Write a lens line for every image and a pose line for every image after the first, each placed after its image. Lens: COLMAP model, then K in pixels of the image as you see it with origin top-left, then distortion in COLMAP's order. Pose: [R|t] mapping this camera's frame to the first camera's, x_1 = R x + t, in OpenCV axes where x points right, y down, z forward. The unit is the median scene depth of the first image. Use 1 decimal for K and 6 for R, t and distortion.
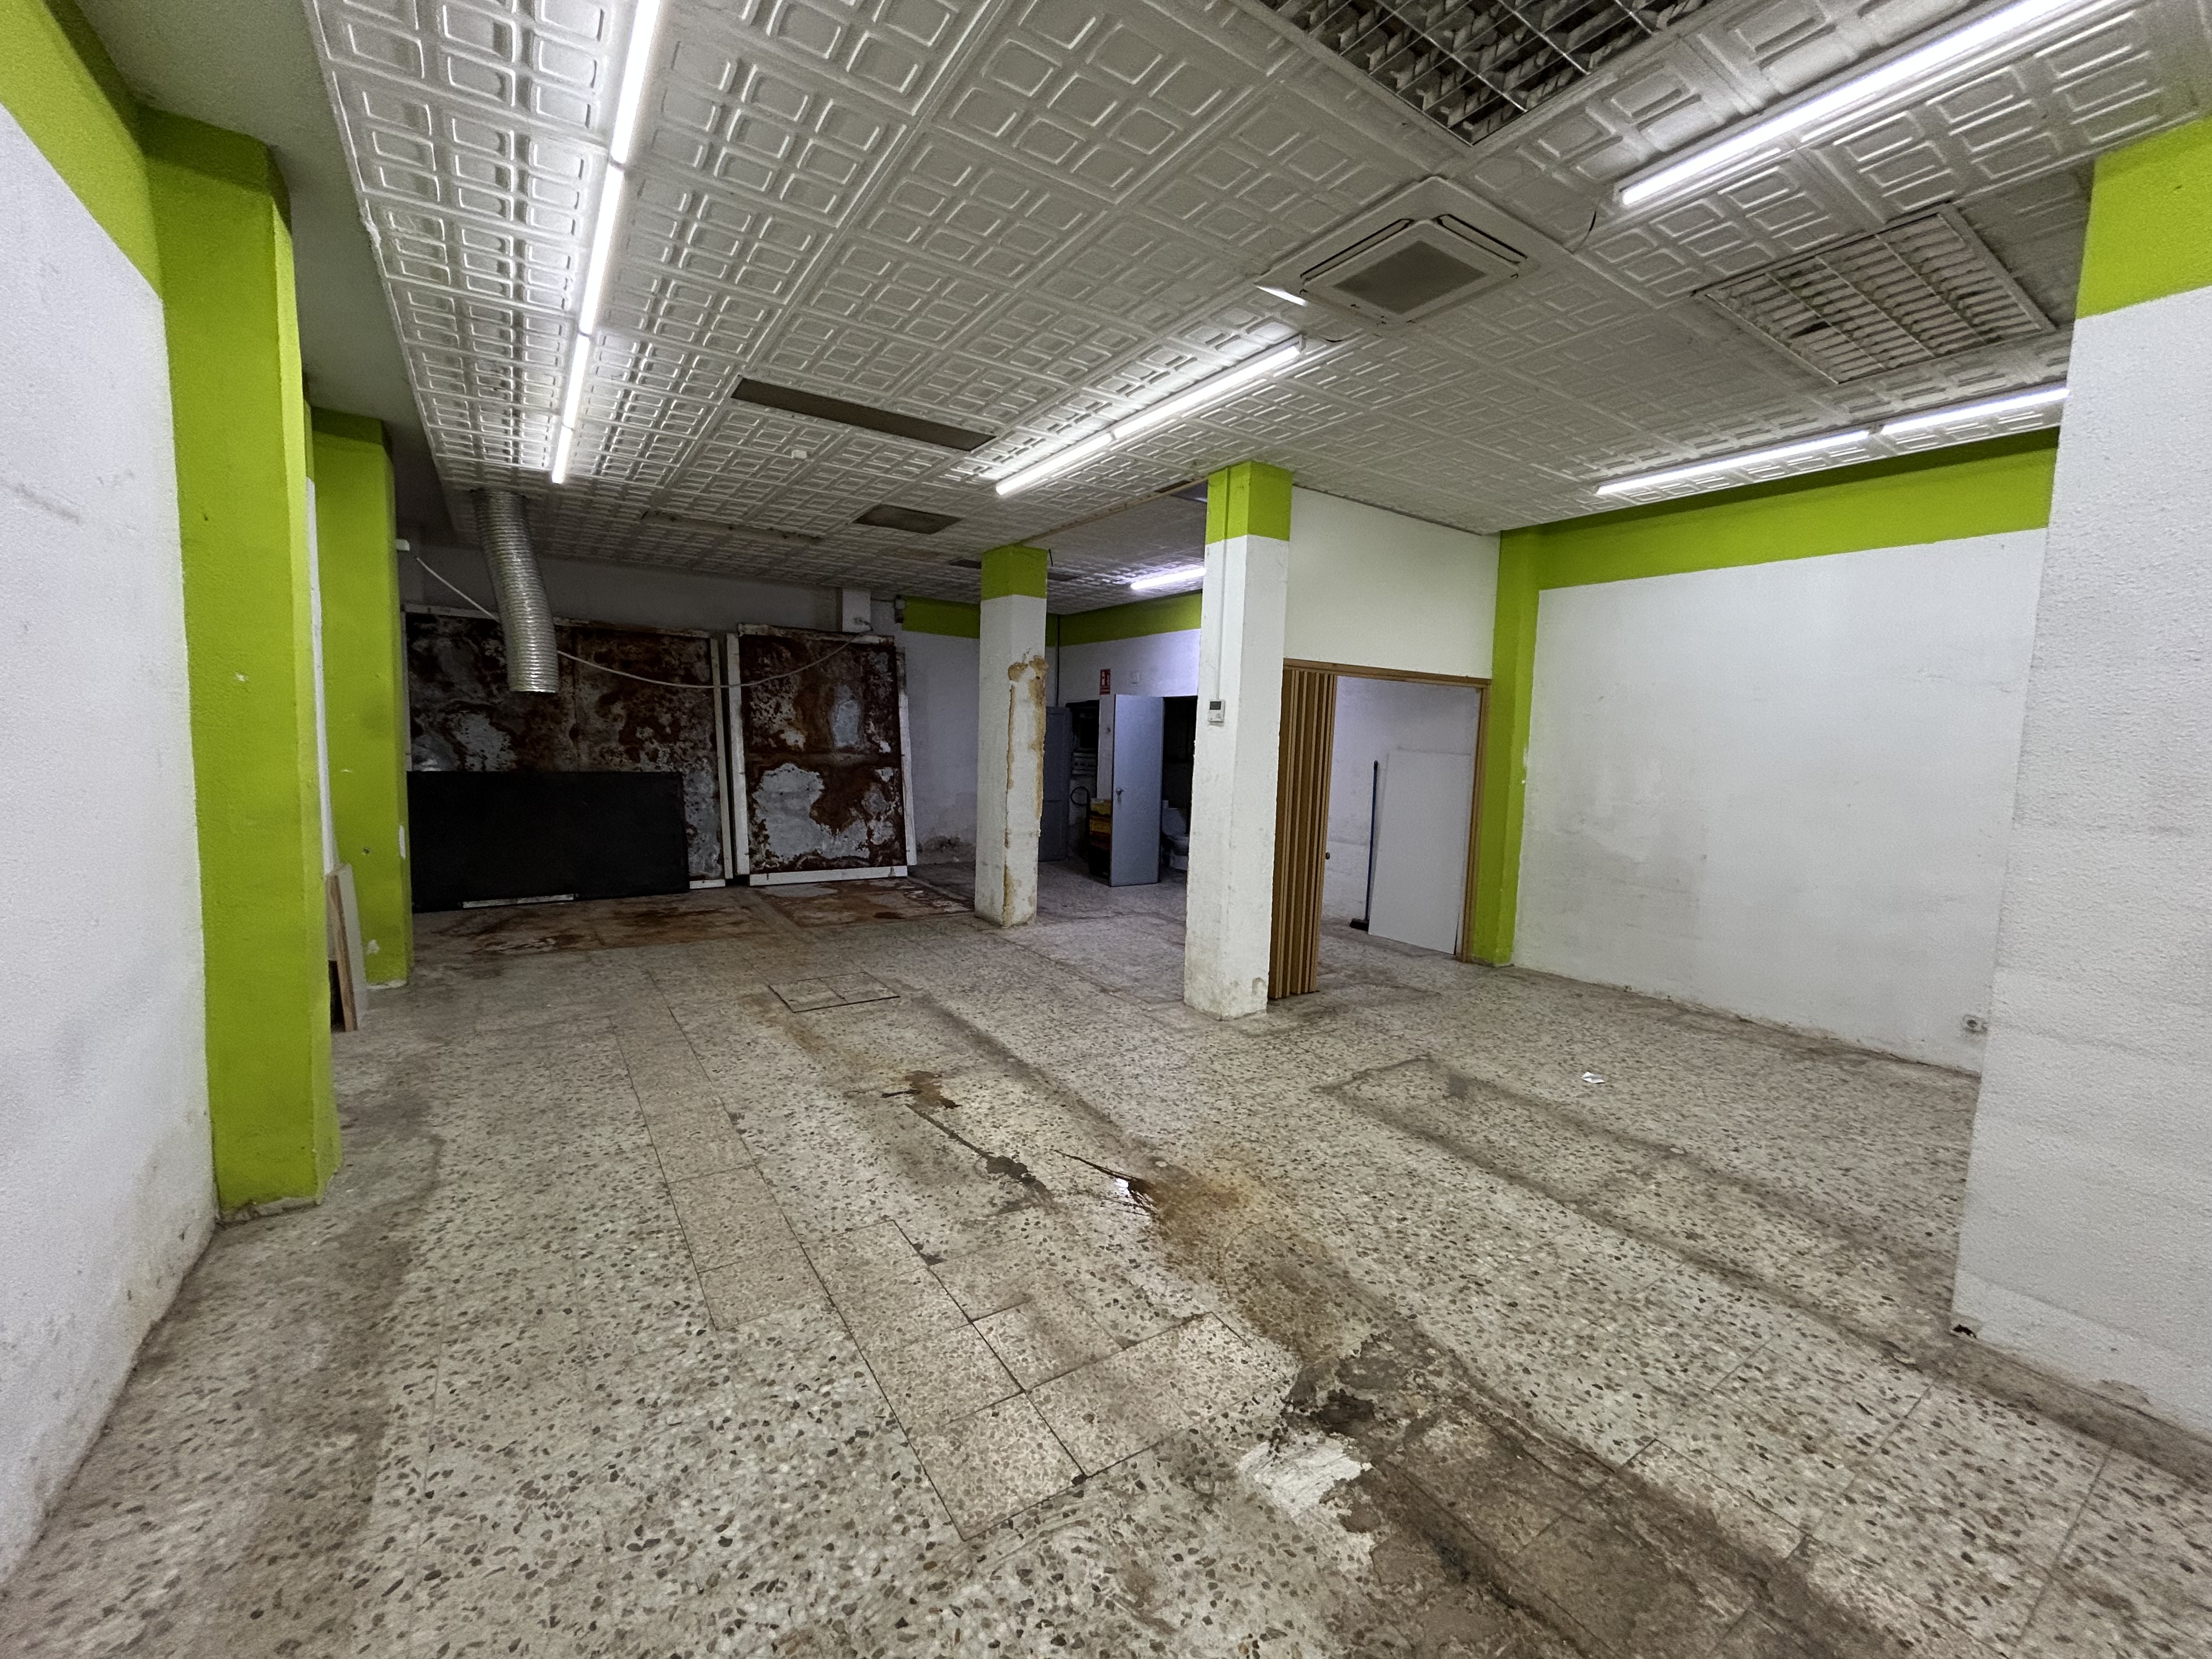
lens RADIAL K [[888.4, 0, 1100.3], [0, 888.4, 826.2], [0, 0, 1]] dist [-0.002802, 0.000603]
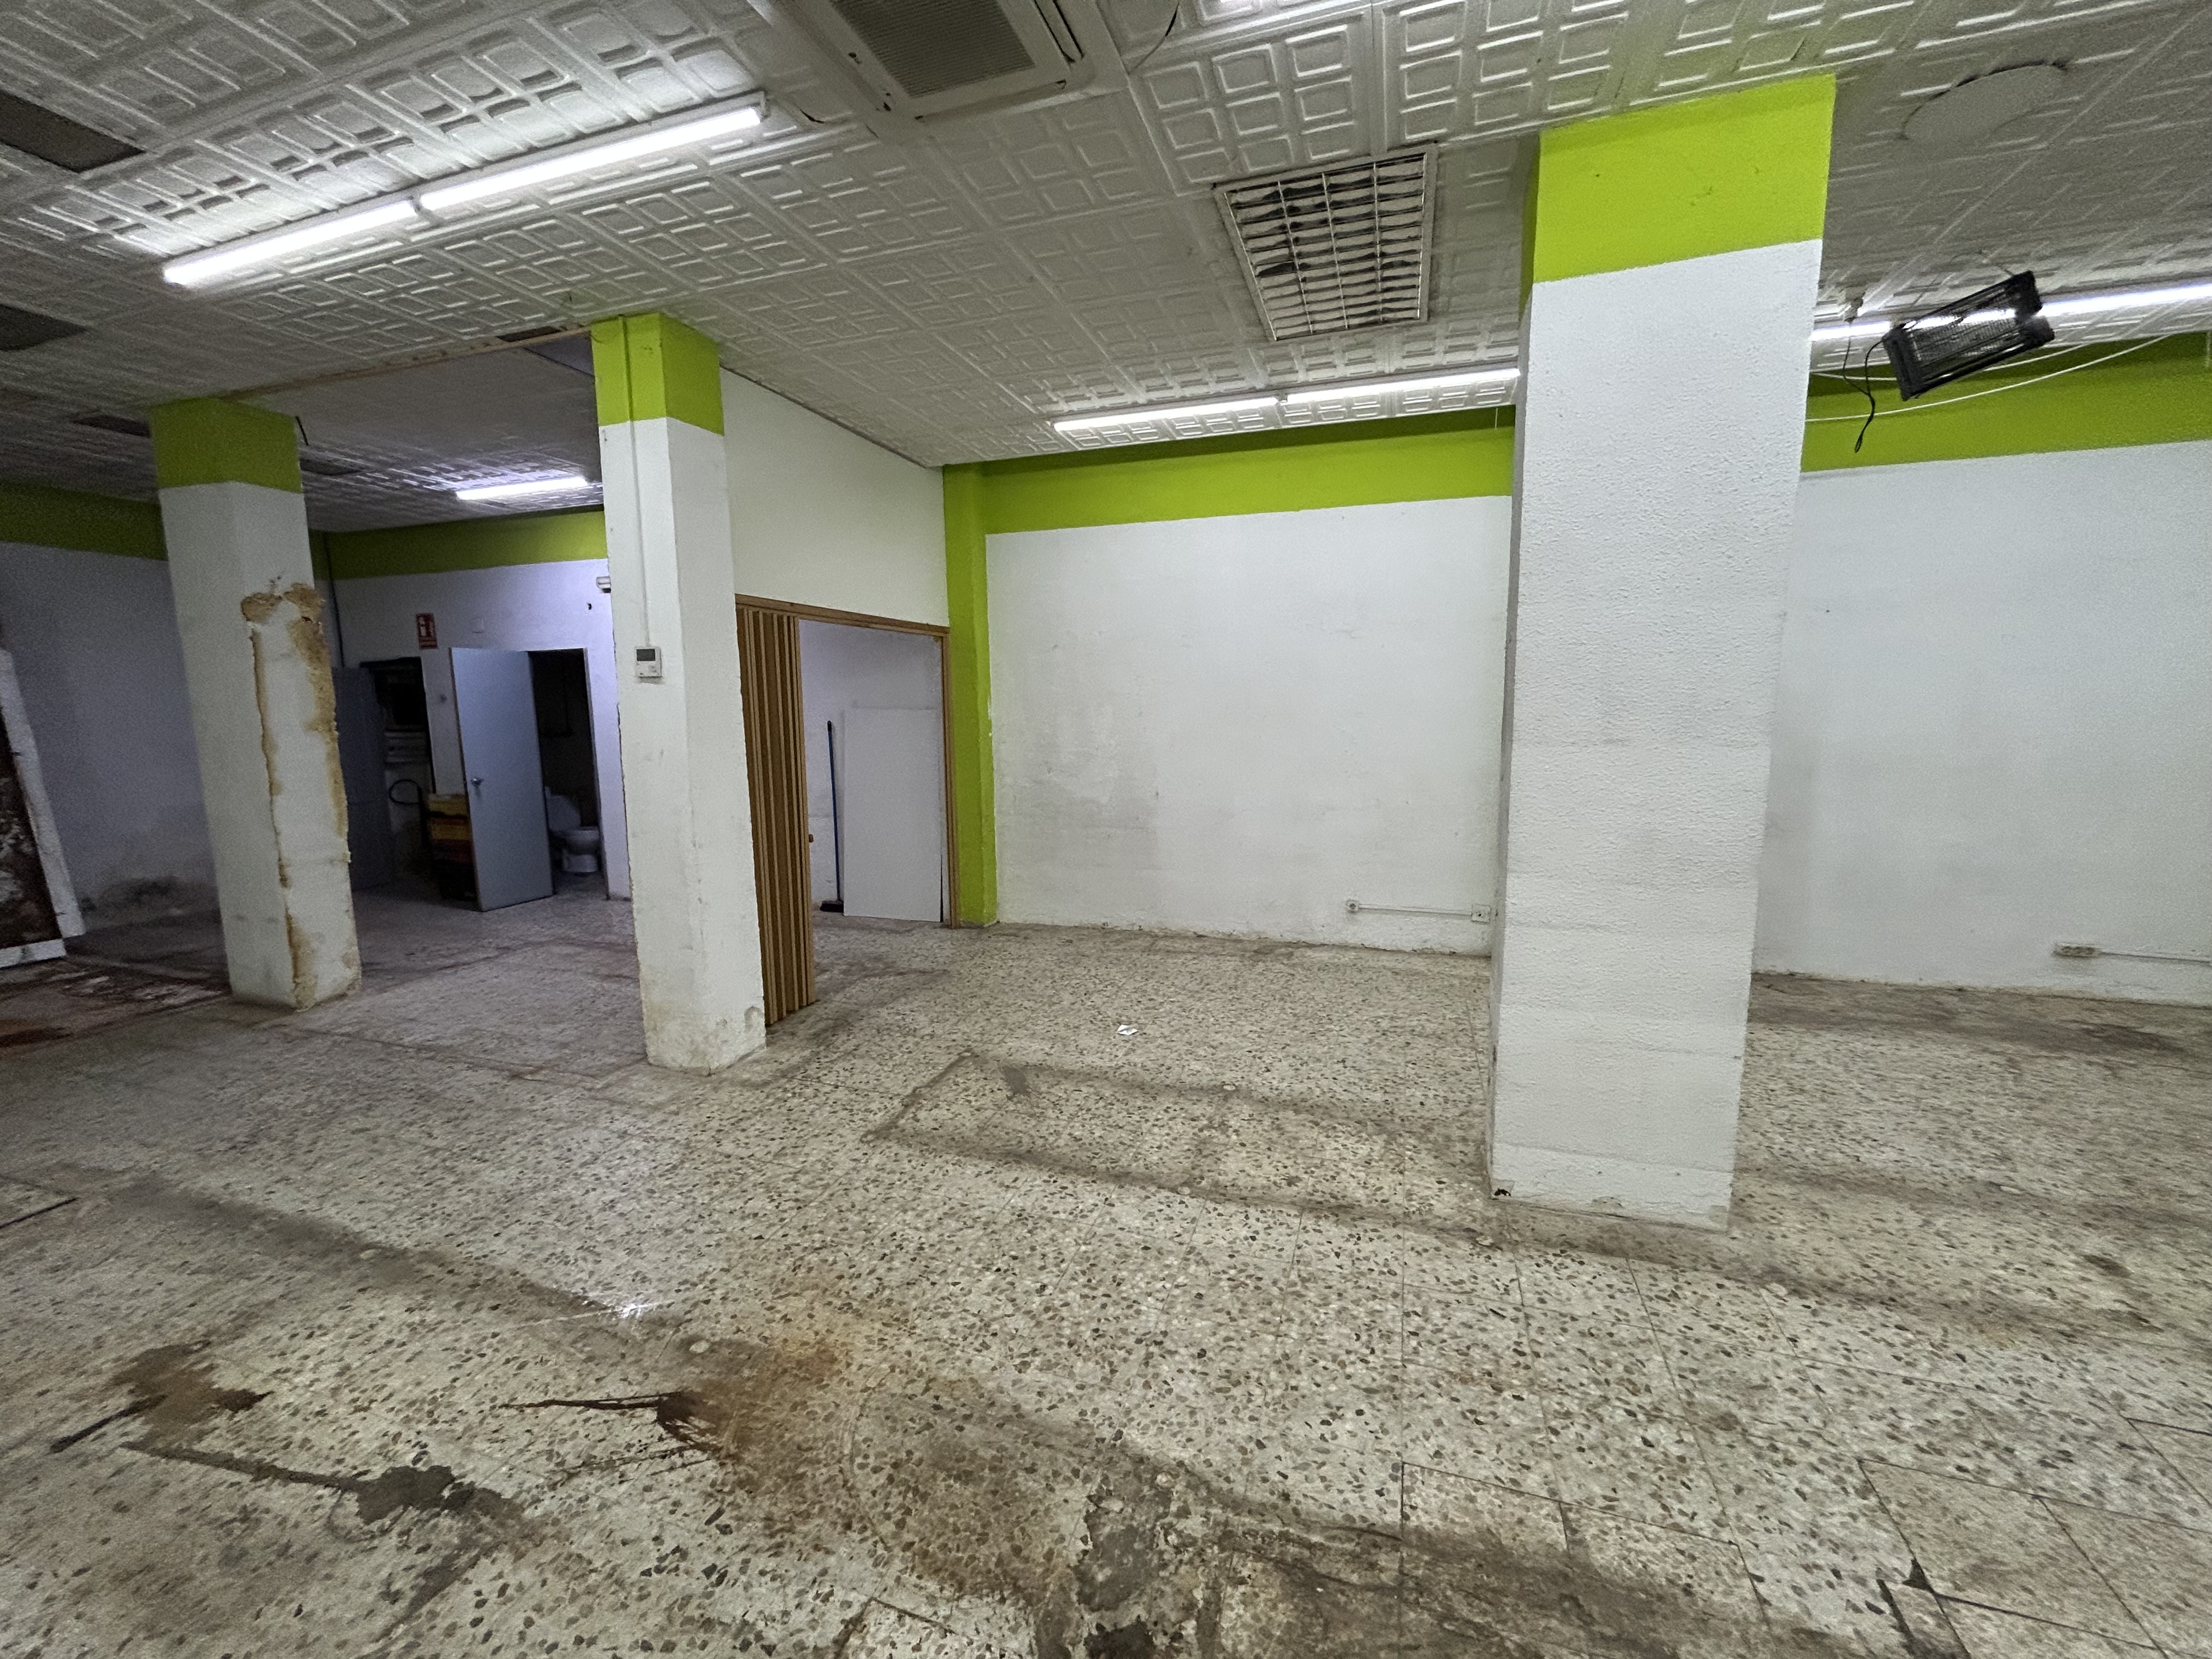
lens RADIAL K [[888.4, 0, 1101.4], [0, 888.4, 827.1], [0, 0, 1]] dist [-0.002802, 0.000603]
pose [[0.789667, -0.123579, 0.600961, -0.030056], [0.096085, 0.992328, 0.077801, -0.017874], [-0.605965, -0.003694, 0.795483, 0.204795]]
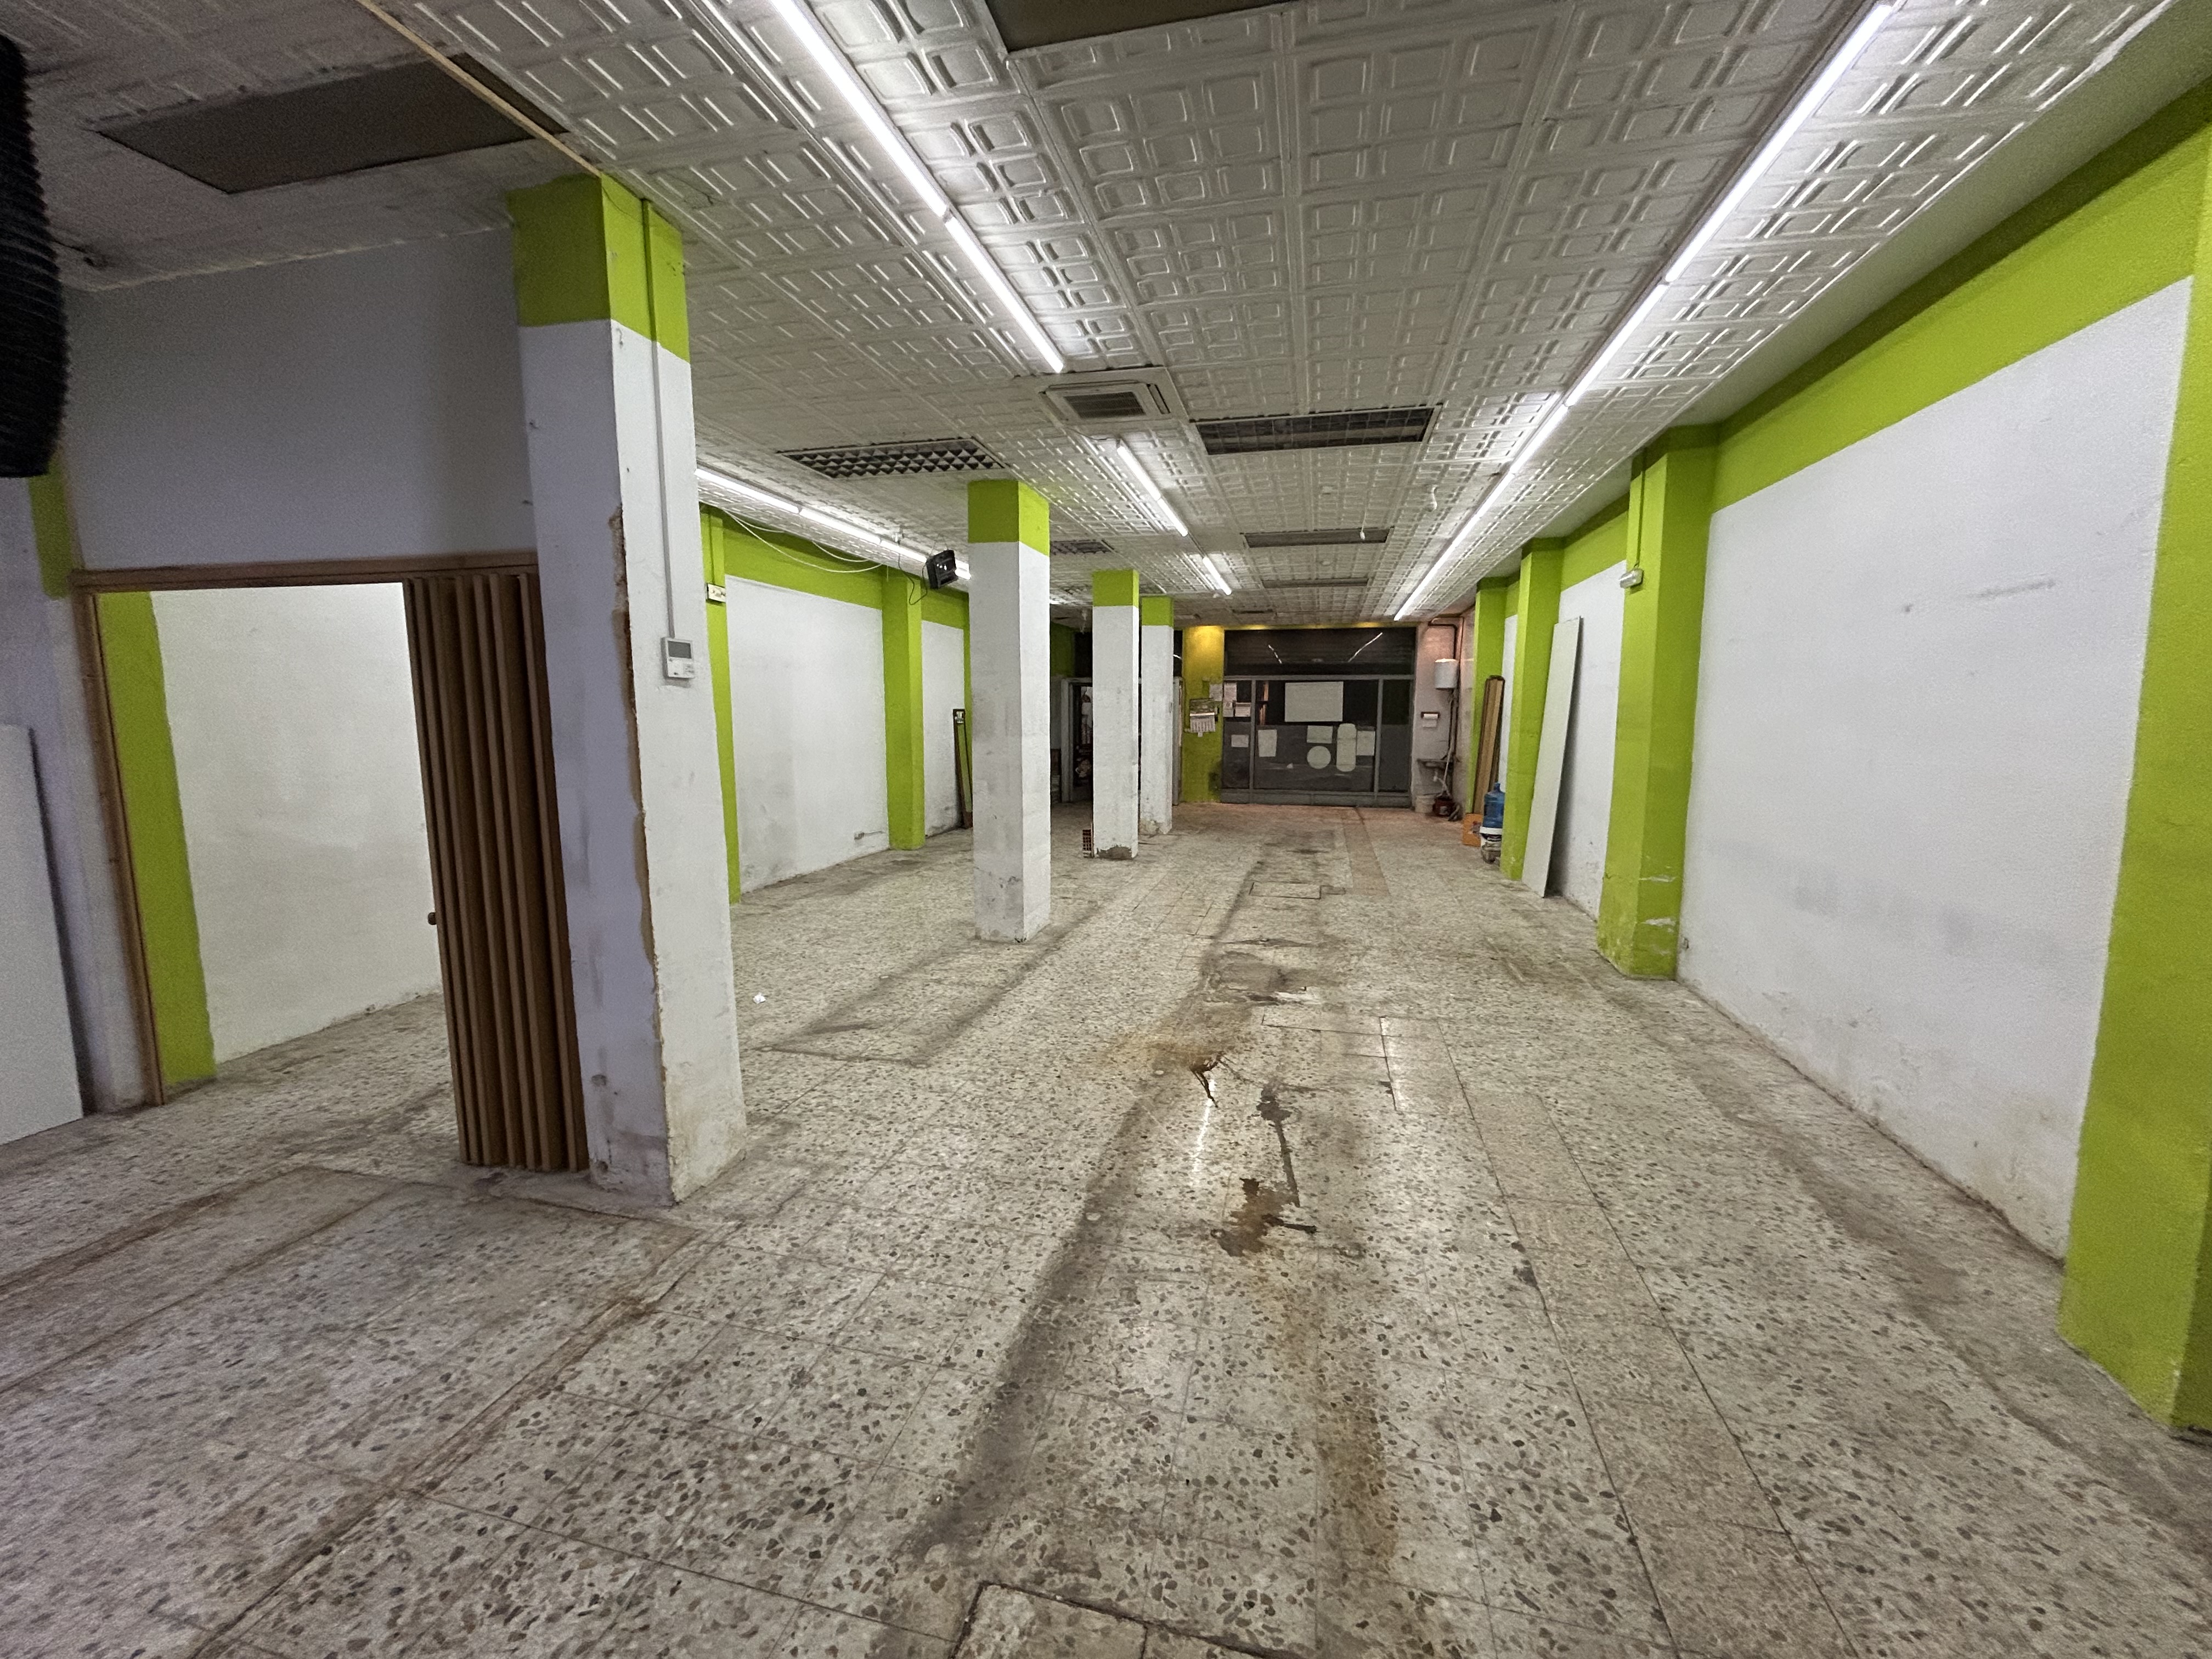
lens RADIAL K [[888.4, 0, 1099.6], [0, 888.4, 830.2], [0, 0, 1]] dist [-0.002802, 0.000603]
pose [[-0.676246, -0.129225, 0.725254, -0.482187], [0.048899, 0.974449, 0.219221, -0.139162], [-0.735051, 0.183711, -0.652648, 1.226224]]
